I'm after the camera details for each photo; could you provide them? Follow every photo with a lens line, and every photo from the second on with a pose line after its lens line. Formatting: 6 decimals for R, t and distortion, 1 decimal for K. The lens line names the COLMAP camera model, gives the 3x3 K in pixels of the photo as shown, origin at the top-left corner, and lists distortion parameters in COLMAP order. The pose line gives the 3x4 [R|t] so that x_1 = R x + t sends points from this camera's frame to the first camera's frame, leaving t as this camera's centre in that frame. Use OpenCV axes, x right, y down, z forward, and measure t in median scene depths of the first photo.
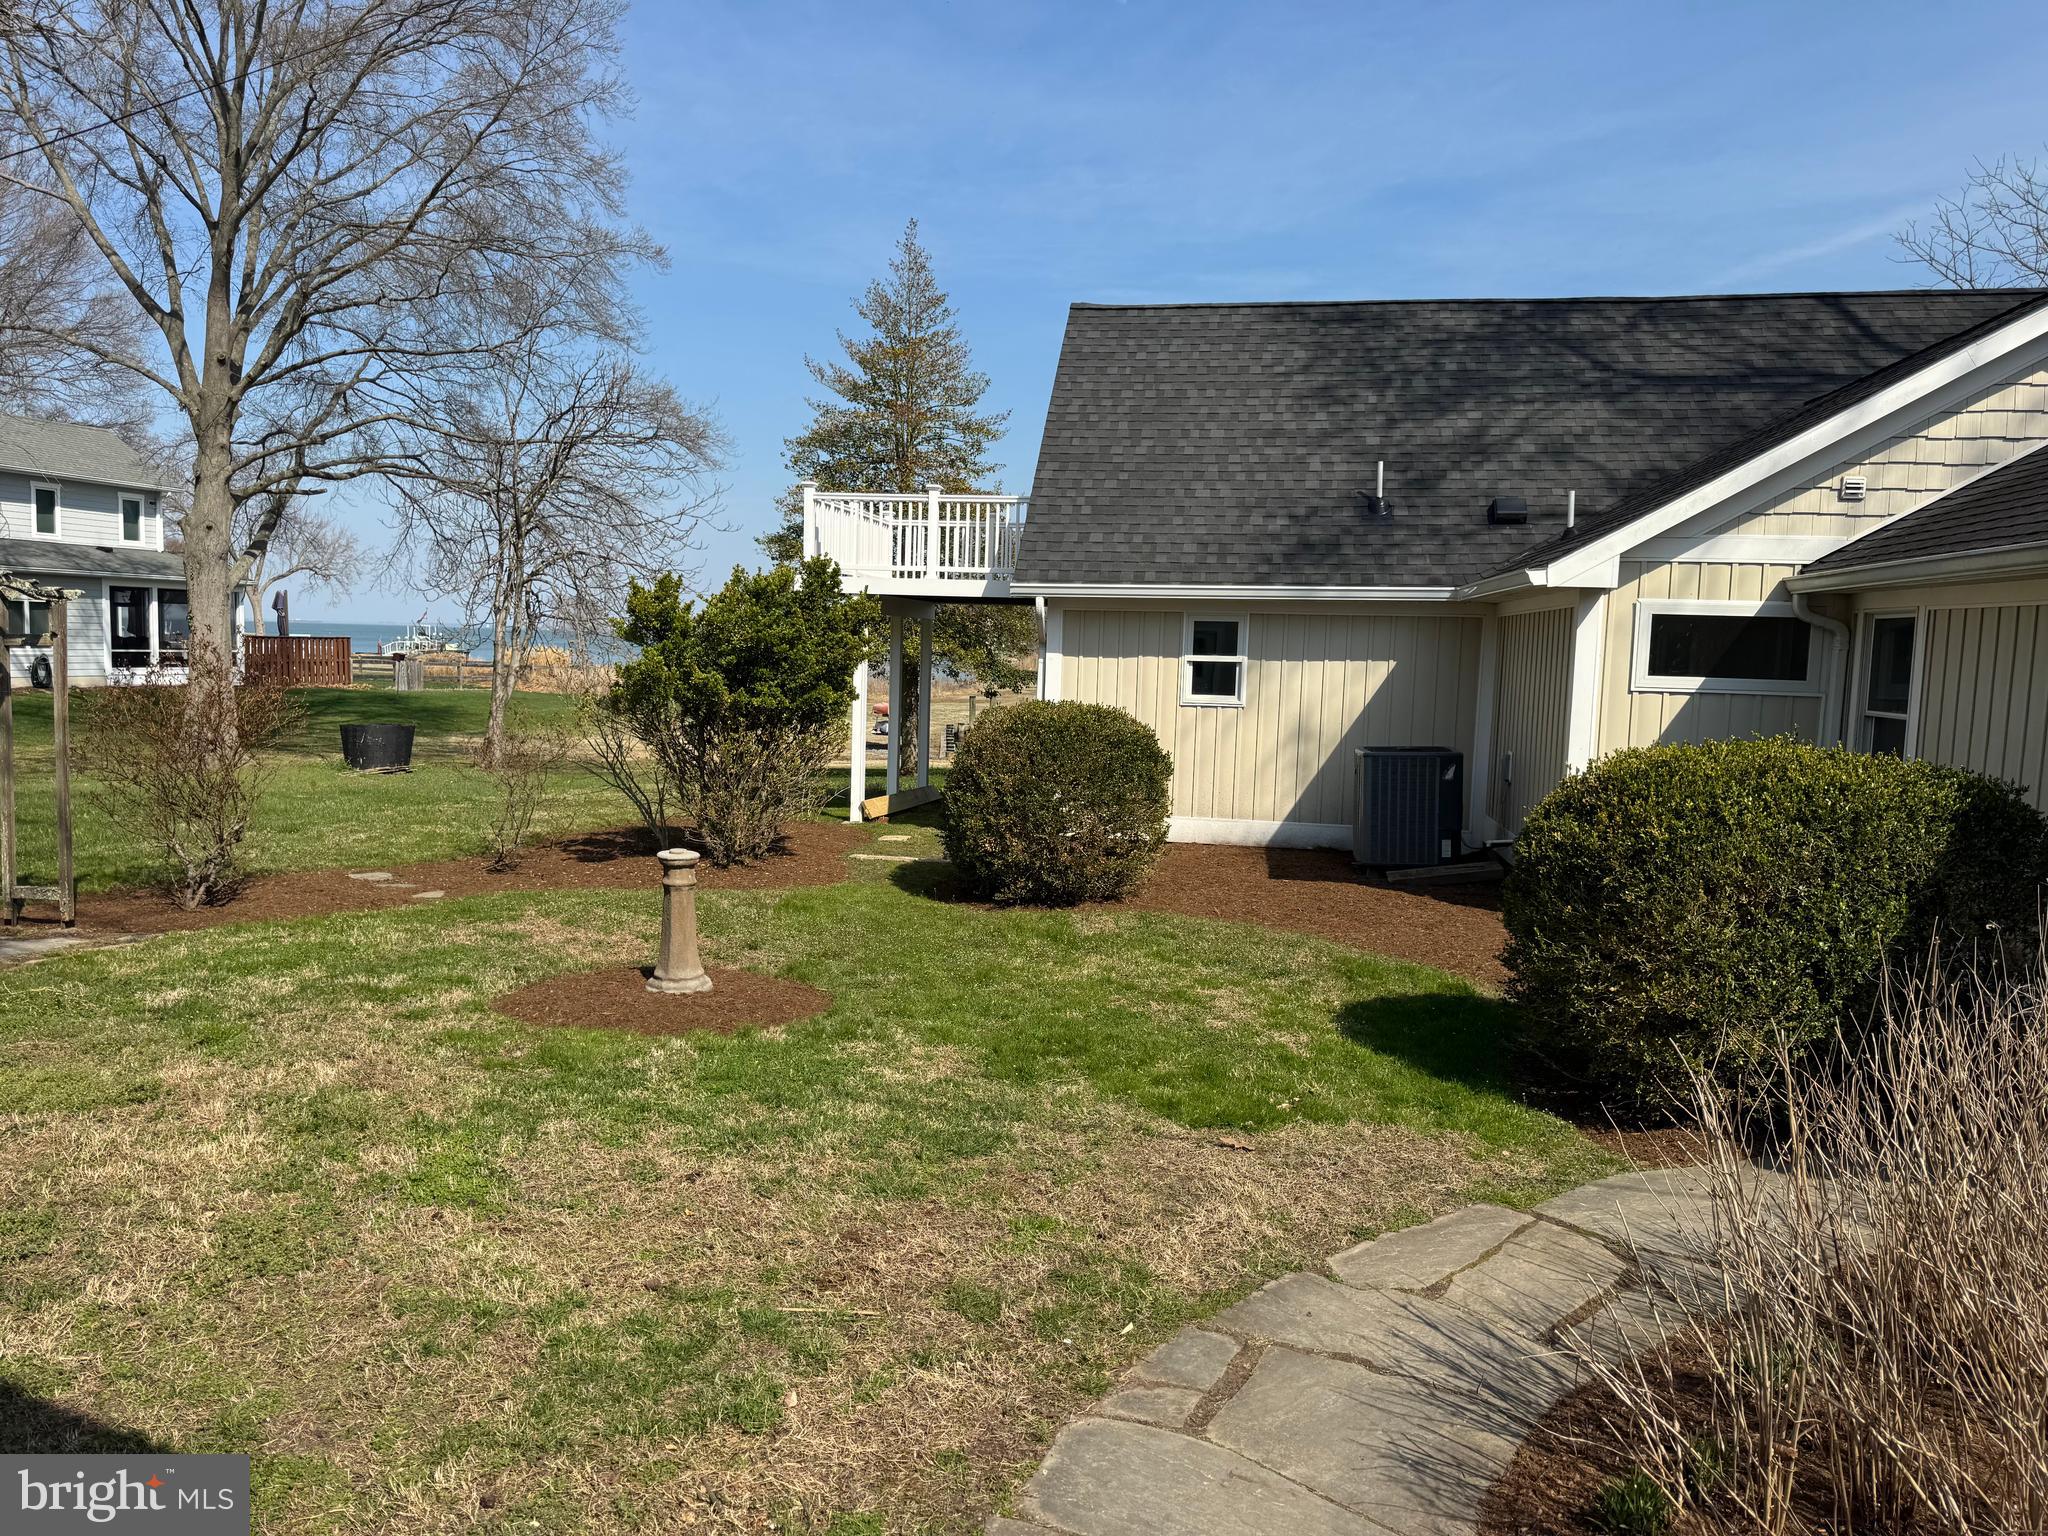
lens RADIAL K [[1434.0, 0, 1009.8], [0, 1434.0, 781.3], [0, 0, 1]] dist [0.068690, -0.084588]
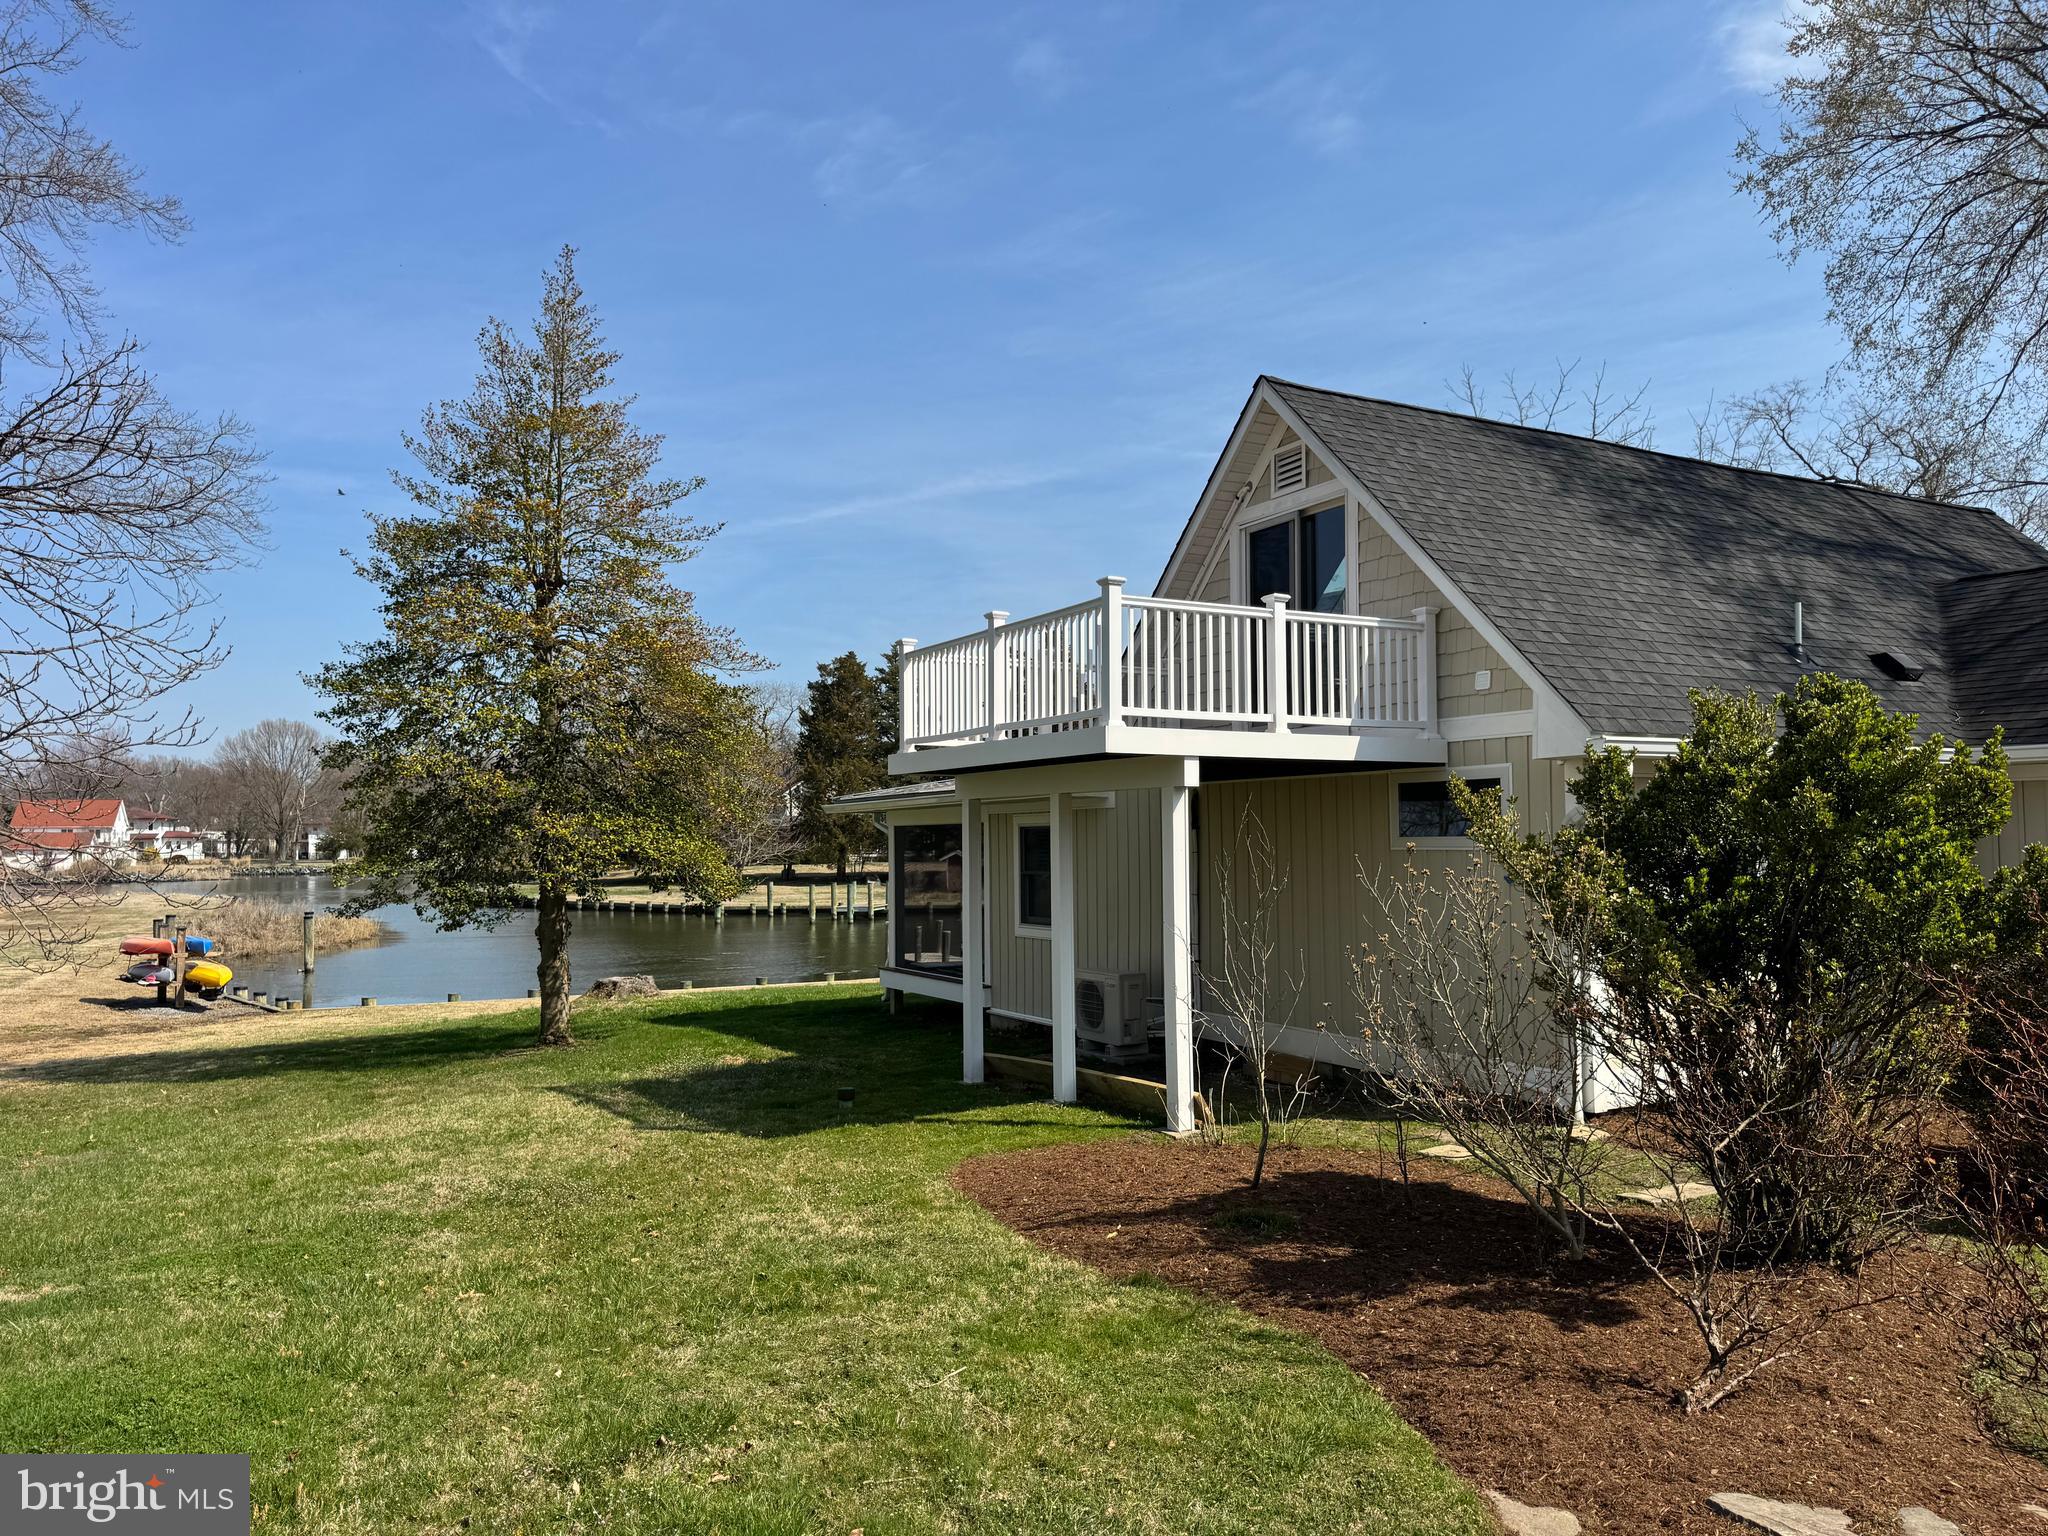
lens RADIAL K [[1434.0, 0, 1022.0], [0, 1434.0, 774.2], [0, 0, 1]] dist [0.068690, -0.084588]
pose [[0.769934, -0.004058, 0.638111, -0.631723], [0.089903, 0.990695, -0.102176, -0.074492], [-0.631759, 0.136037, 0.763135, 0.647072]]
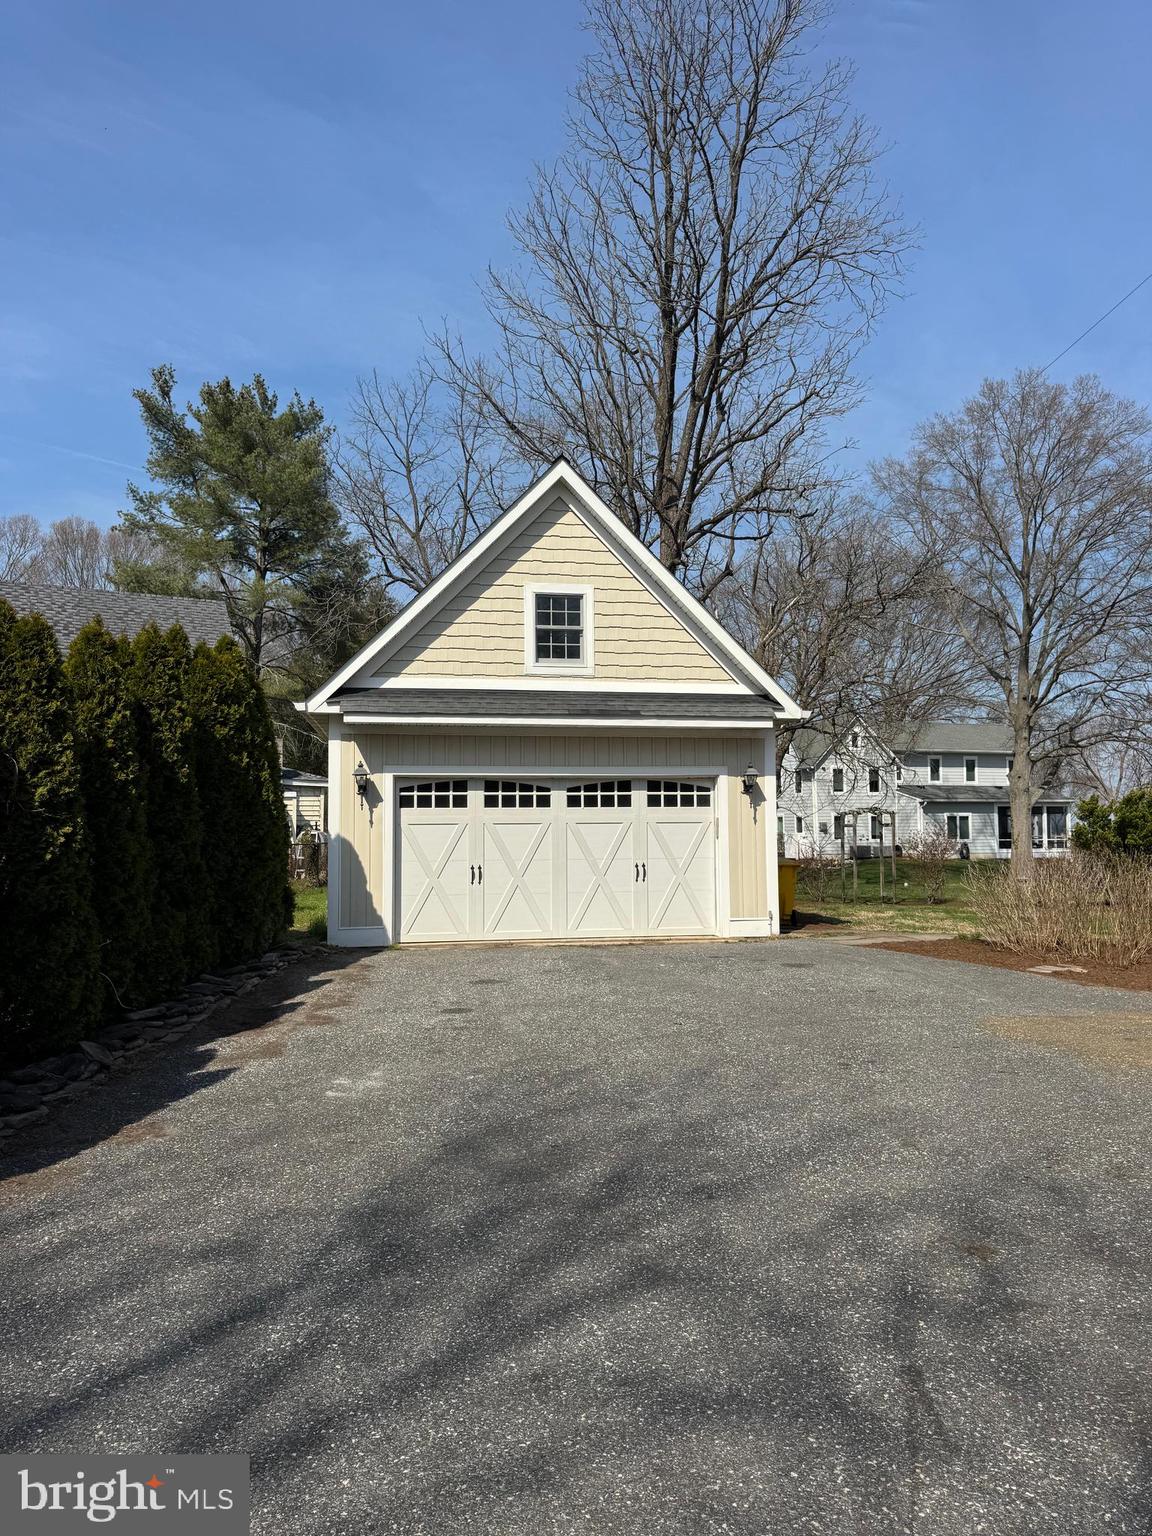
lens RADIAL K [[1075.5, 0, 576.8], [0, 1075.5, 771.7], [0, 0, 1]] dist [0.068690, -0.084588]
pose [[0.561758, -0.074505, -0.823940, 0.719114], [-0.056396, 0.990171, -0.127986, 0.099855], [0.825377, 0.118364, 0.552034, -0.733245]]
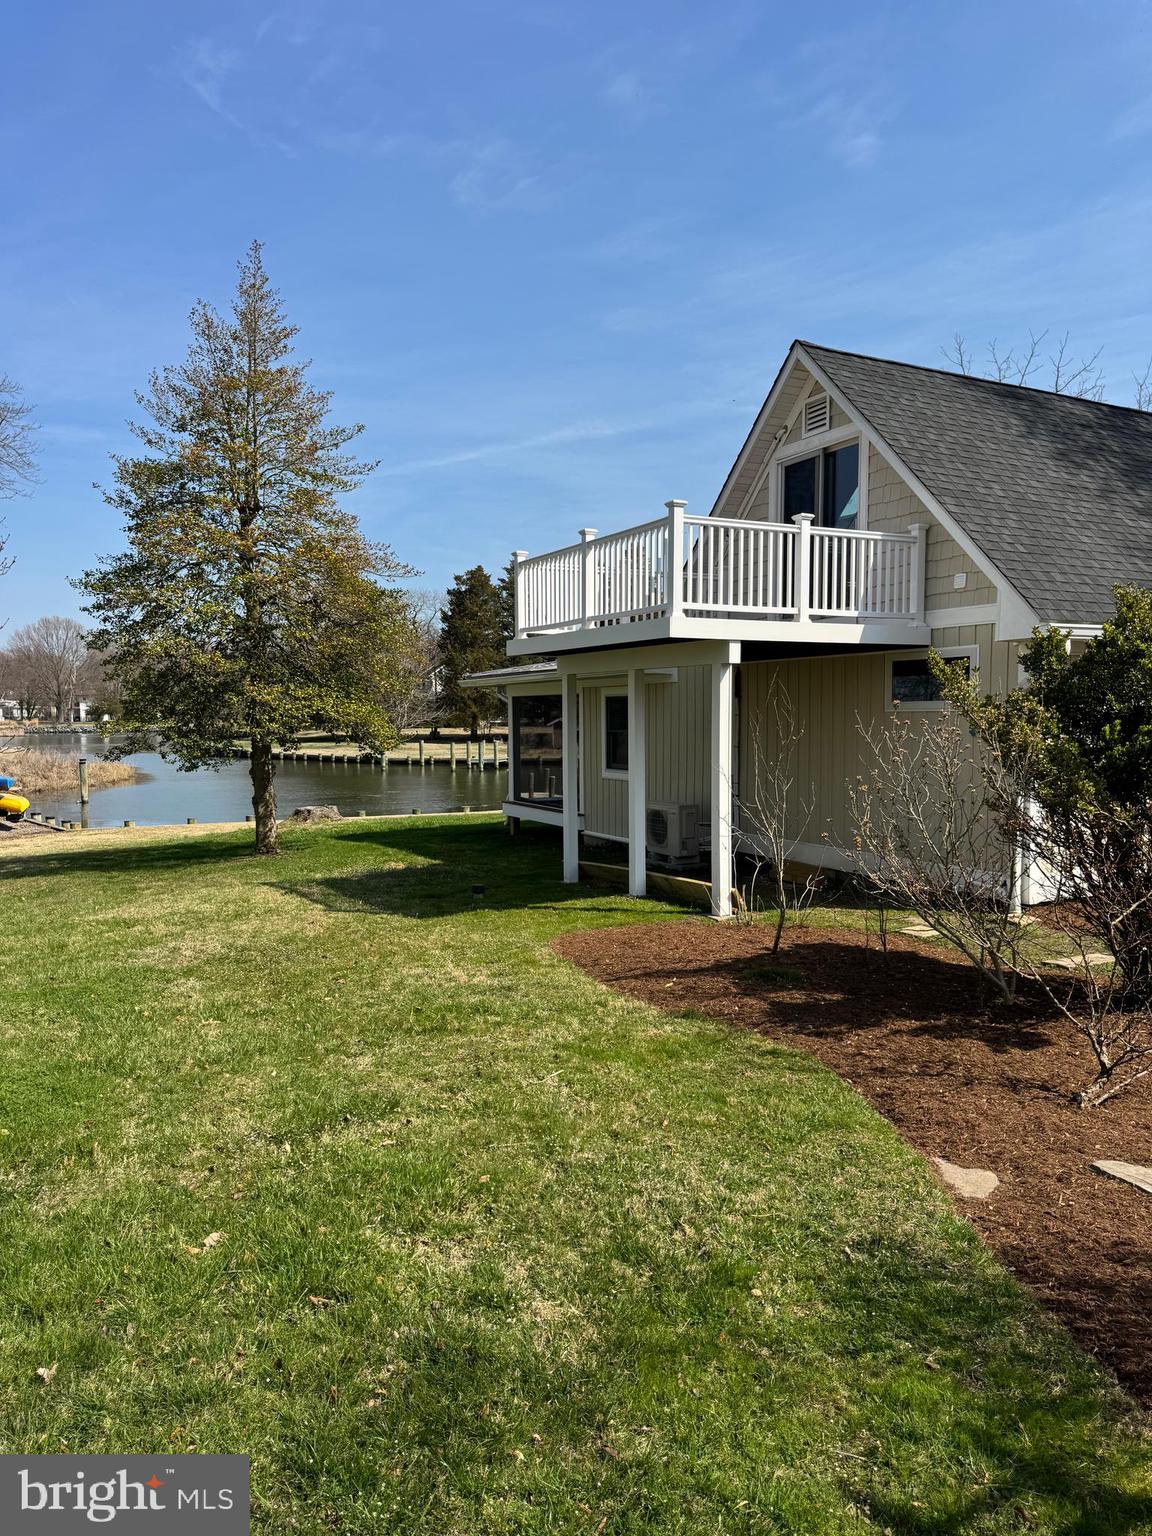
lens RADIAL K [[1075.5, 0, 584.9], [0, 1075.5, 776.0], [0, 0, 1]] dist [0.068690, -0.084588]
pose [[0.784225, -0.068623, 0.616670, -0.632852], [0.085660, 0.996323, 0.001936, -0.069298], [-0.614535, 0.051305, 0.787219, 0.643720]]
